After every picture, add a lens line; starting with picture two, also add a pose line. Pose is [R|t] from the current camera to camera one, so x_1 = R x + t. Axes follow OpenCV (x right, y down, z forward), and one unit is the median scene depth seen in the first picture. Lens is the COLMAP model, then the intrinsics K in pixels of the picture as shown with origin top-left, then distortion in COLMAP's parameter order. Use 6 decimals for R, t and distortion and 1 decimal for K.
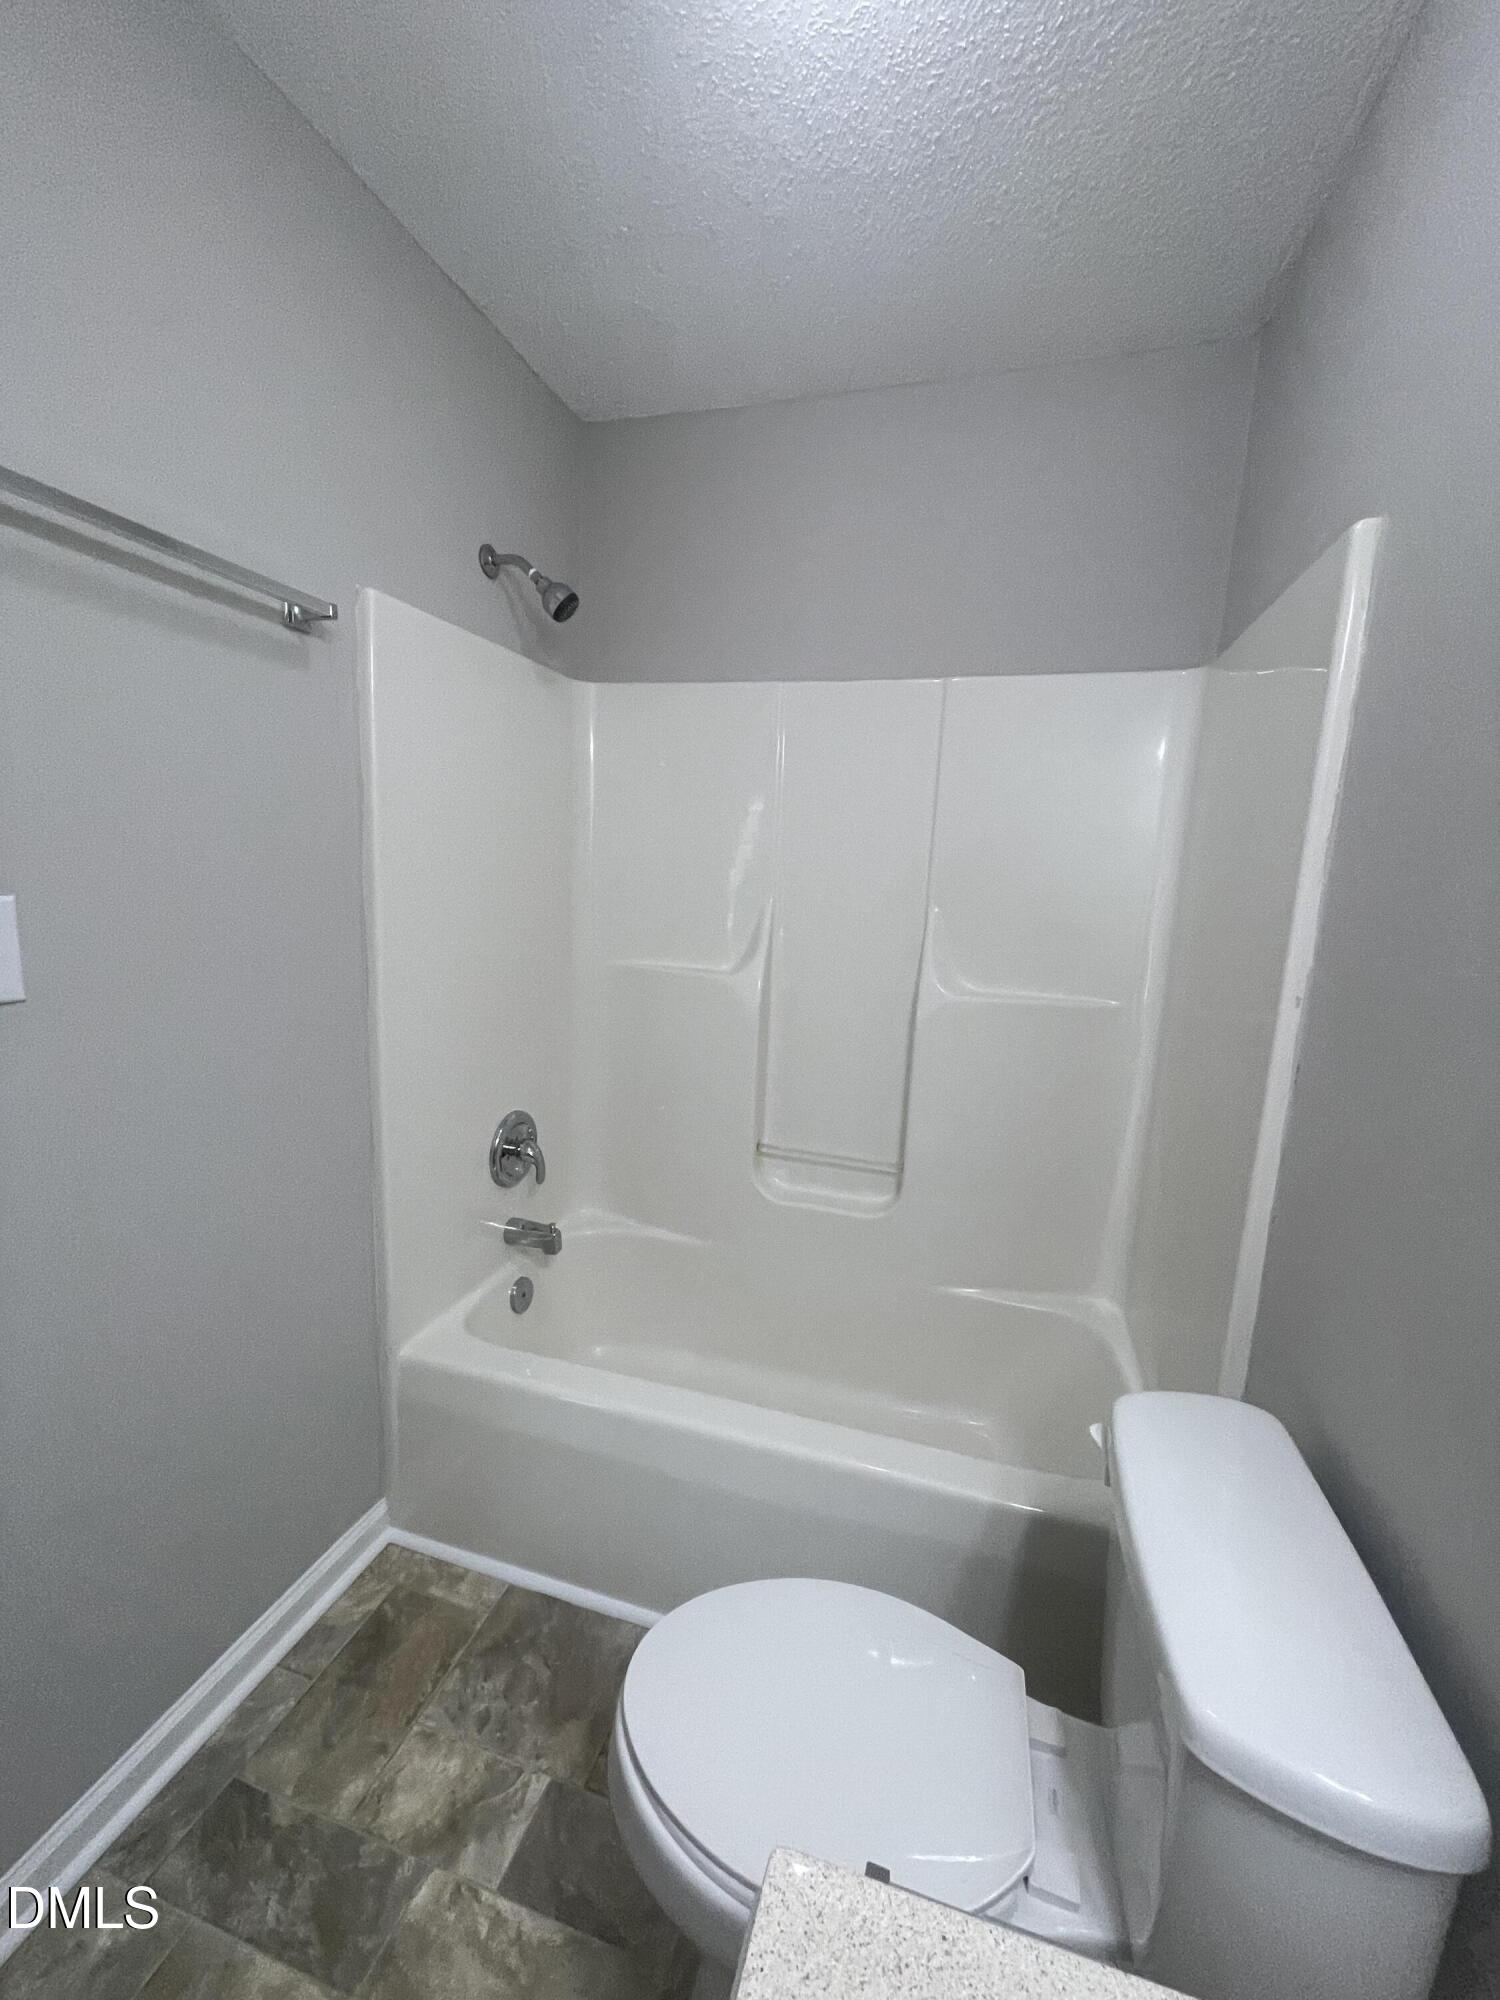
lens RADIAL K [[799.2, 0, 756.3], [0, 799.2, 1003.6], [0, 0, 1]] dist [0.002380, -0.003397]
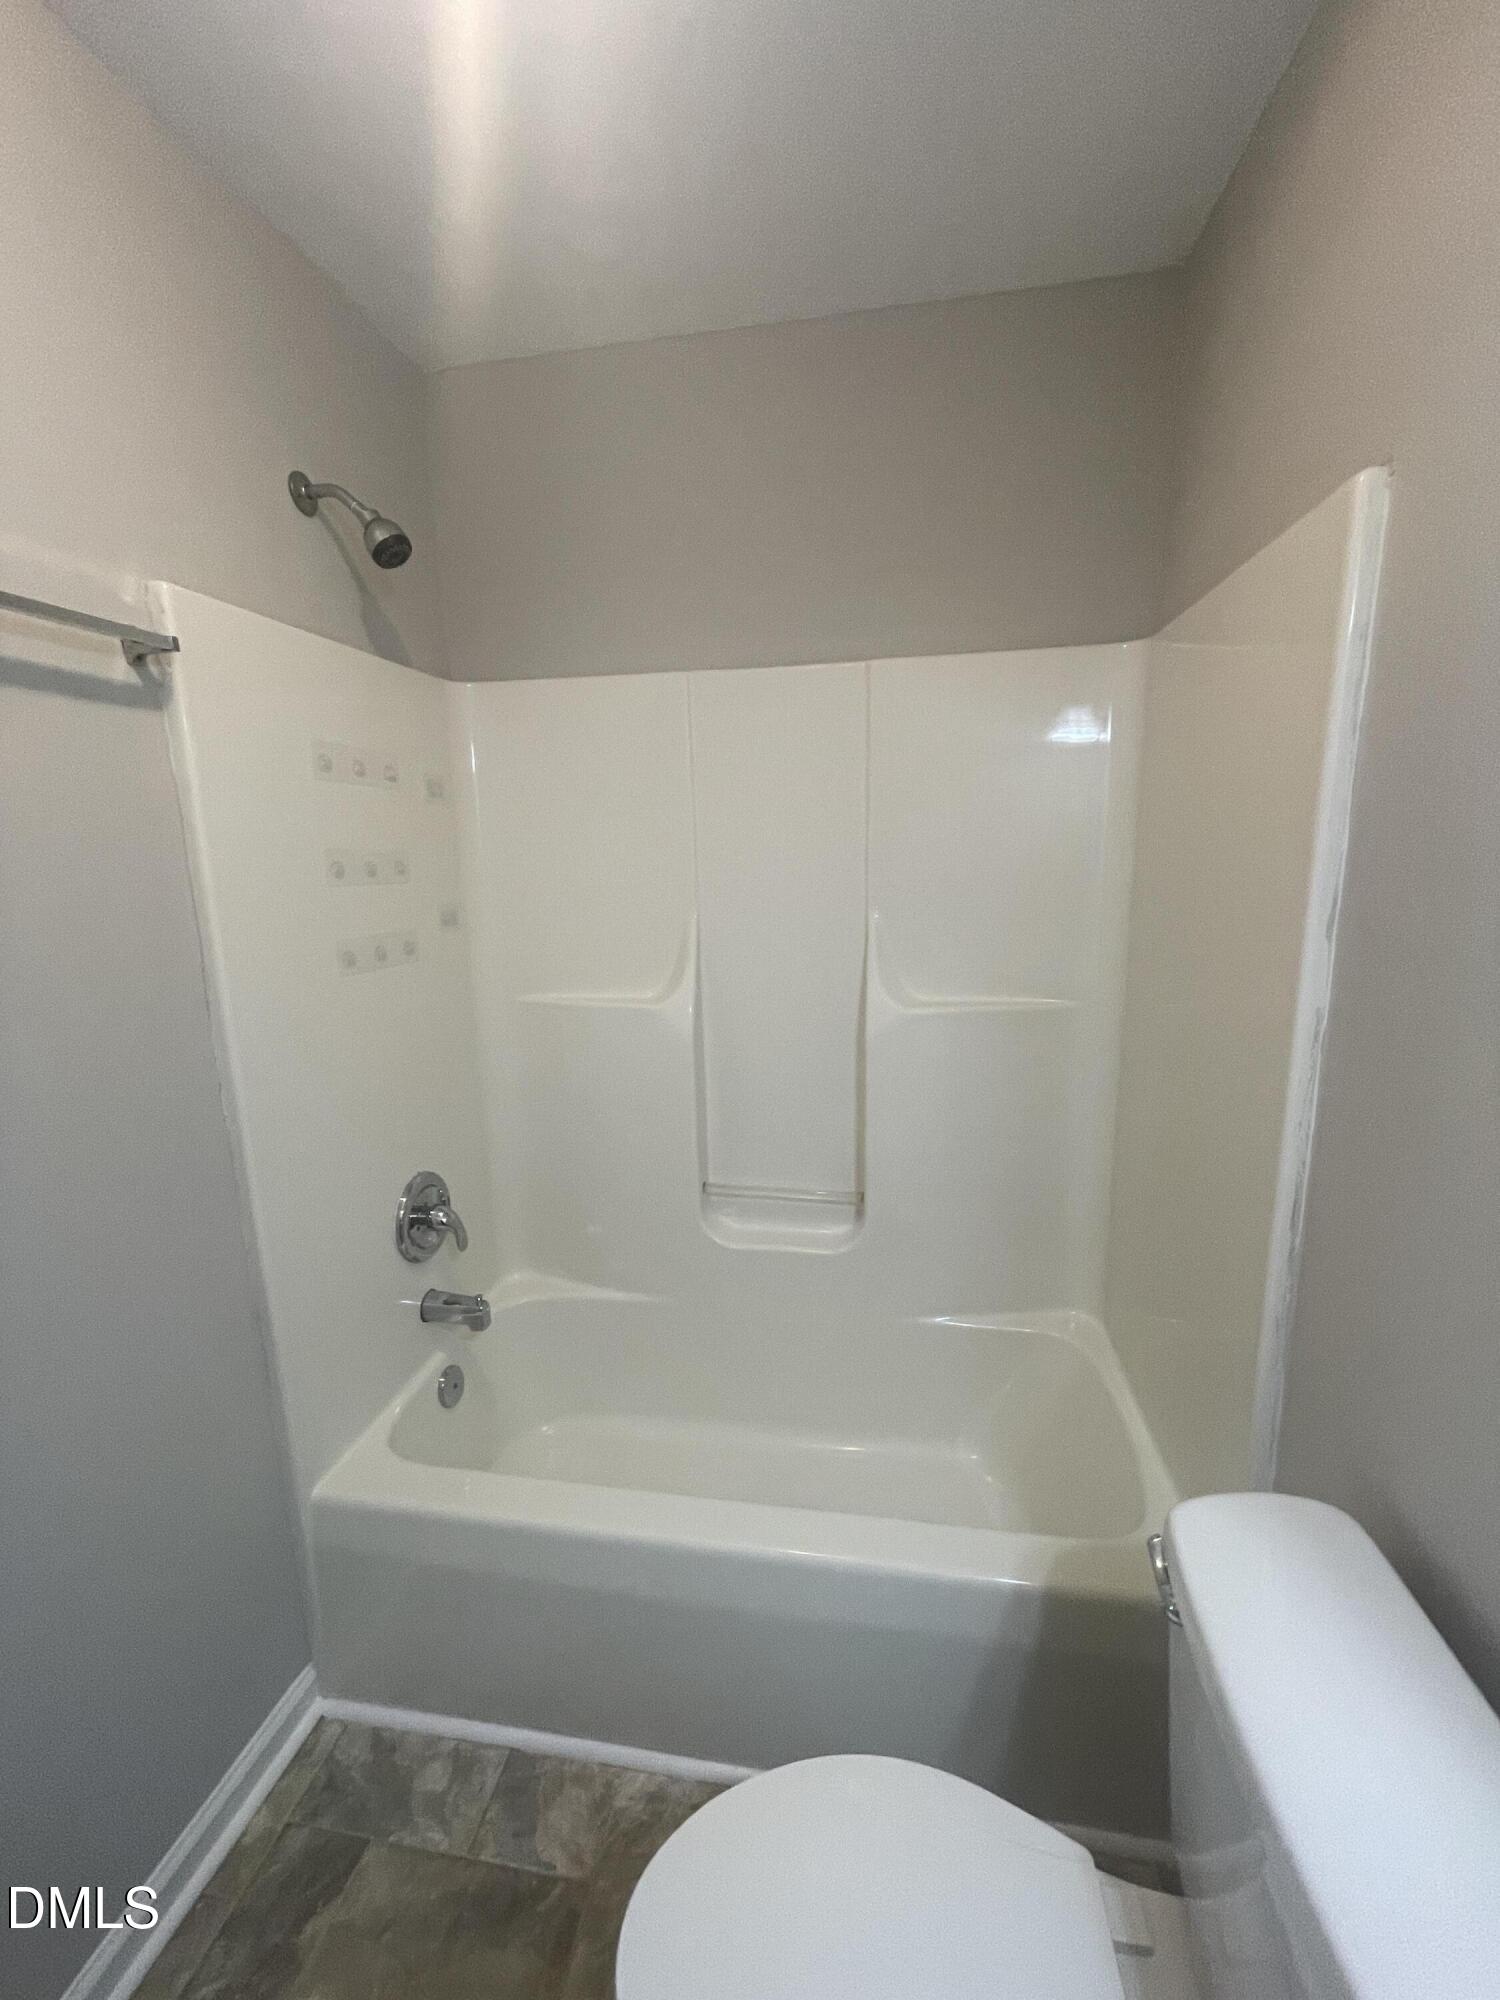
lens RADIAL K [[799.2, 0, 756.3], [0, 799.2, 1003.6], [0, 0, 1]] dist [0.002380, -0.003397]
pose [[0.988194, -0.088371, 0.125151, -0.037787], [0.084423, 0.995761, 0.036518, -0.063557], [-0.127847, -0.025522, 0.991465, 0.106672]]
